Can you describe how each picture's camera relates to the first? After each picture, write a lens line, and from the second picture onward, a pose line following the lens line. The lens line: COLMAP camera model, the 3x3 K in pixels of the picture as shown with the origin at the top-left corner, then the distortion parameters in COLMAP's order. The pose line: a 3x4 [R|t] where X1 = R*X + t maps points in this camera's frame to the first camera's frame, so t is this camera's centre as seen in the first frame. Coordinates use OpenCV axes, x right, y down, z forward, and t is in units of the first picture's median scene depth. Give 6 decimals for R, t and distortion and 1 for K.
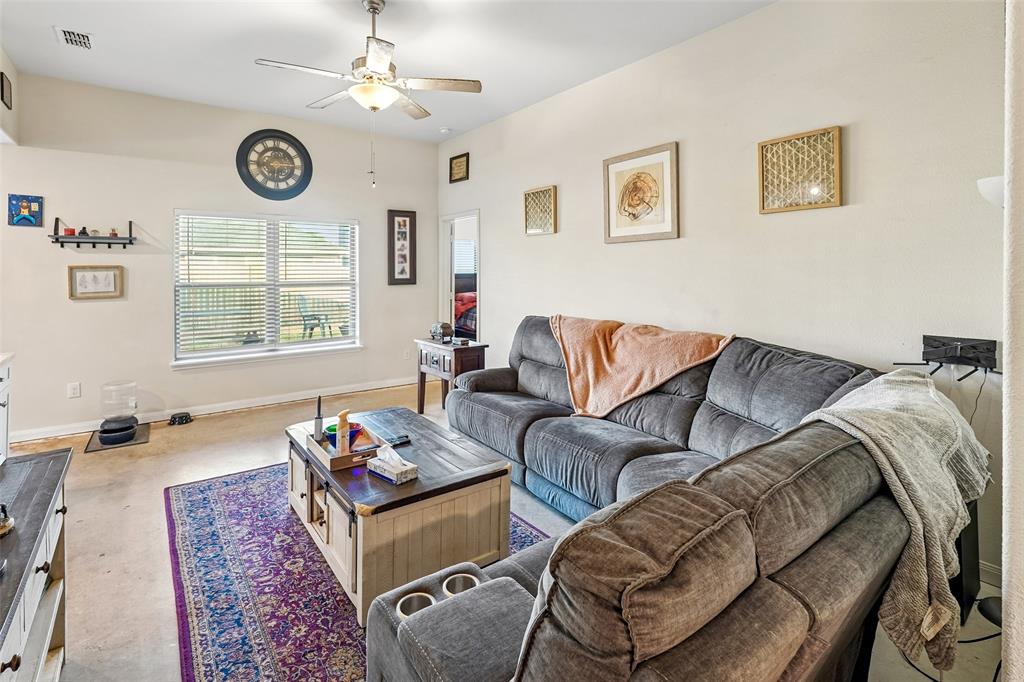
lens RADIAL K [[488.3, 0, 509.5], [0, 488.3, 279.3], [0, 0, 1]] dist [-0.014280, 0.006613]
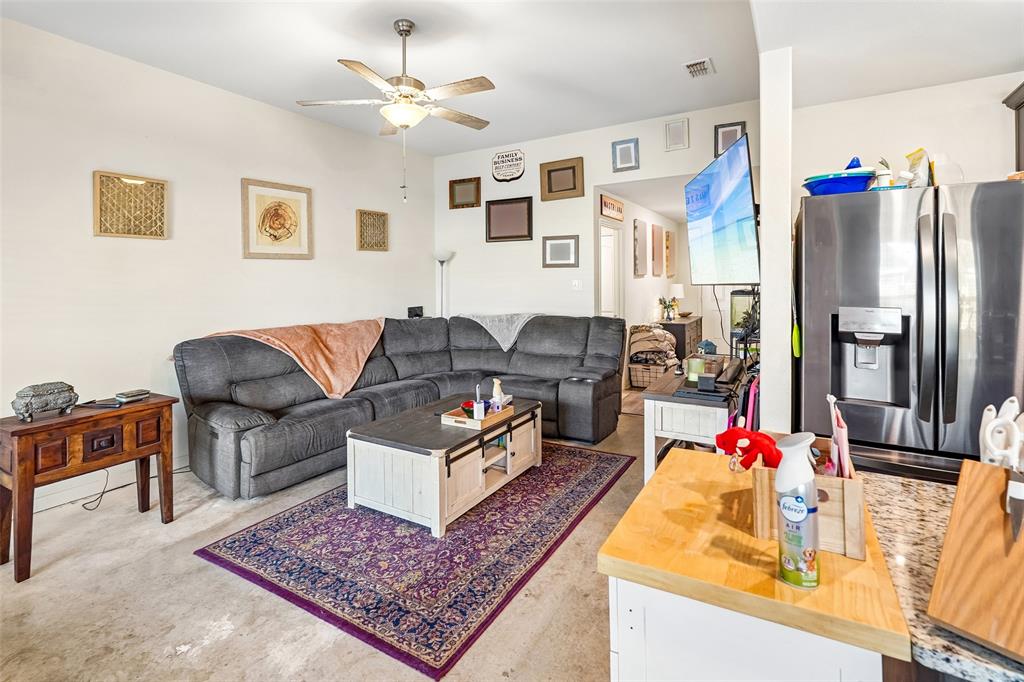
lens RADIAL K [[488.3, 0, 504.4], [0, 488.3, 277.9], [0, 0, 1]] dist [-0.014280, 0.006613]
pose [[-0.375117, 0.010838, 0.926914, -1.126533], [0.033495, 0.999437, 0.001870, -0.016481], [-0.926372, 0.031748, -0.375269, 1.011086]]
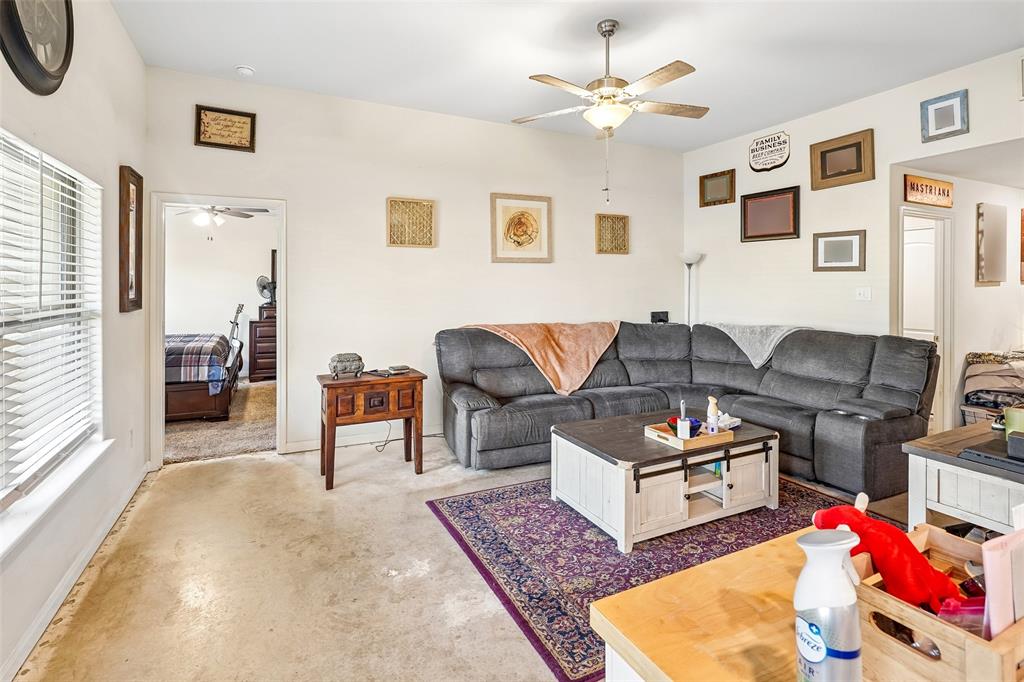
lens RADIAL K [[488.3, 0, 498.7], [0, 488.3, 280.3], [0, 0, 1]] dist [-0.014280, 0.006613]
pose [[0.193741, 0.009699, 0.981005, -1.133002], [0.015477, 0.999796, -0.012942, -0.014794], [-0.980931, 0.017691, 0.193551, 0.868589]]
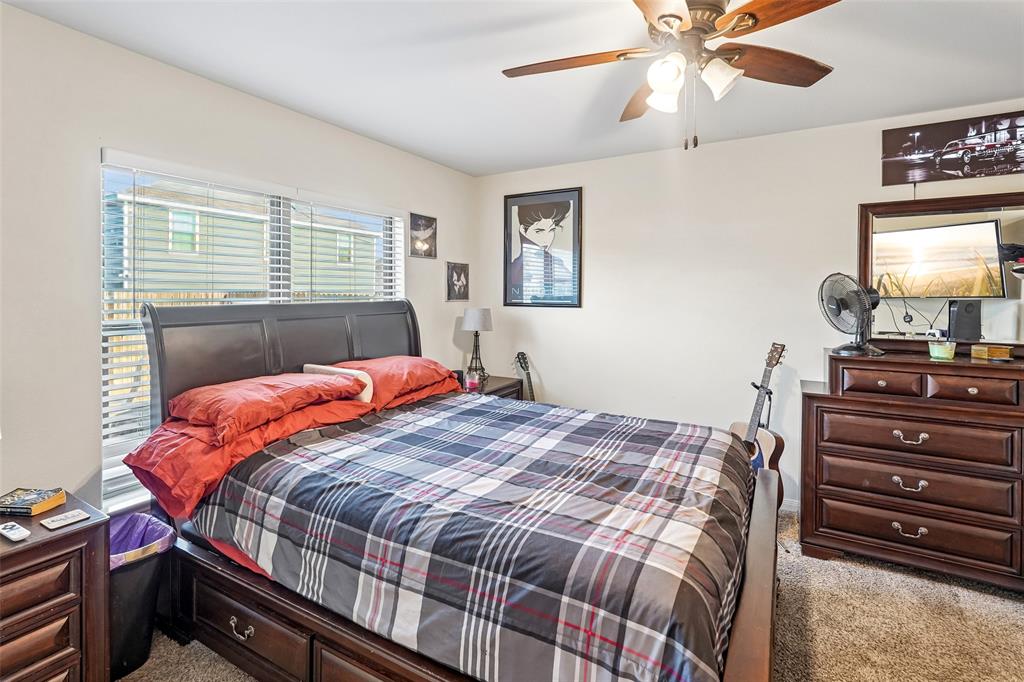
lens RADIAL K [[488.3, 0, 507.8], [0, 488.3, 297.1], [0, 0, 1]] dist [-0.014280, 0.006613]
pose [[0.916053, 0.003625, 0.401040, -0.119579], [0.002089, 0.999902, -0.013808, -0.029137], [-0.401051, 0.013486, 0.915956, 1.730401]]
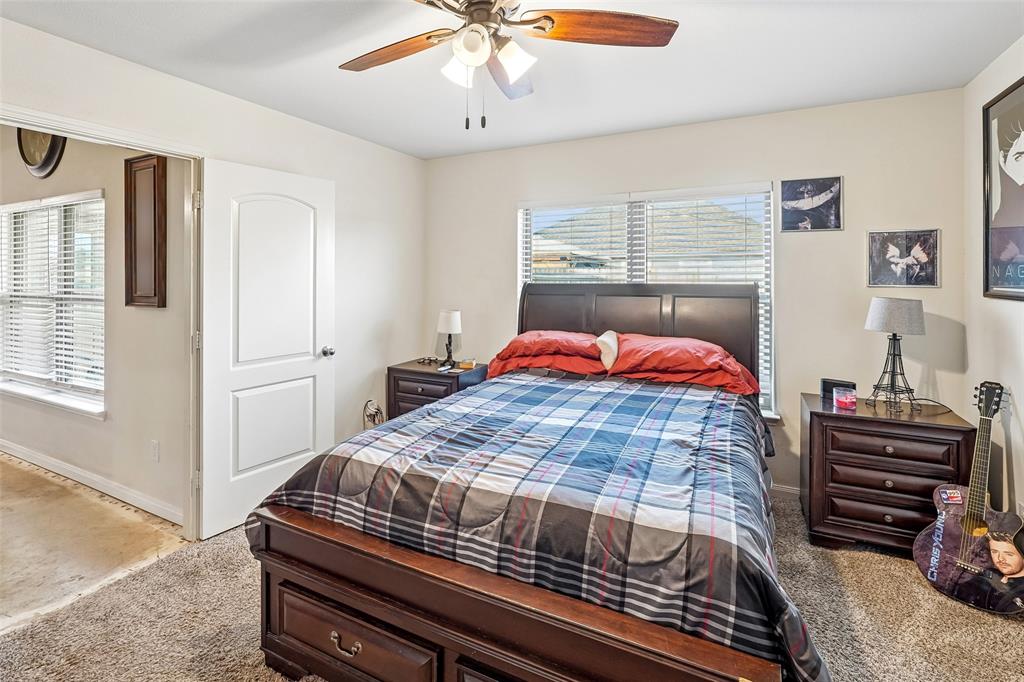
lens RADIAL K [[488.3, 0, 501.7], [0, 488.3, 274.9], [0, 0, 1]] dist [-0.014280, 0.006613]
pose [[0.441493, 0.003728, -0.897257, 0.659157], [-0.019625, 0.999792, -0.005502, -0.038453], [0.897050, 0.020037, 0.441474, 1.914336]]
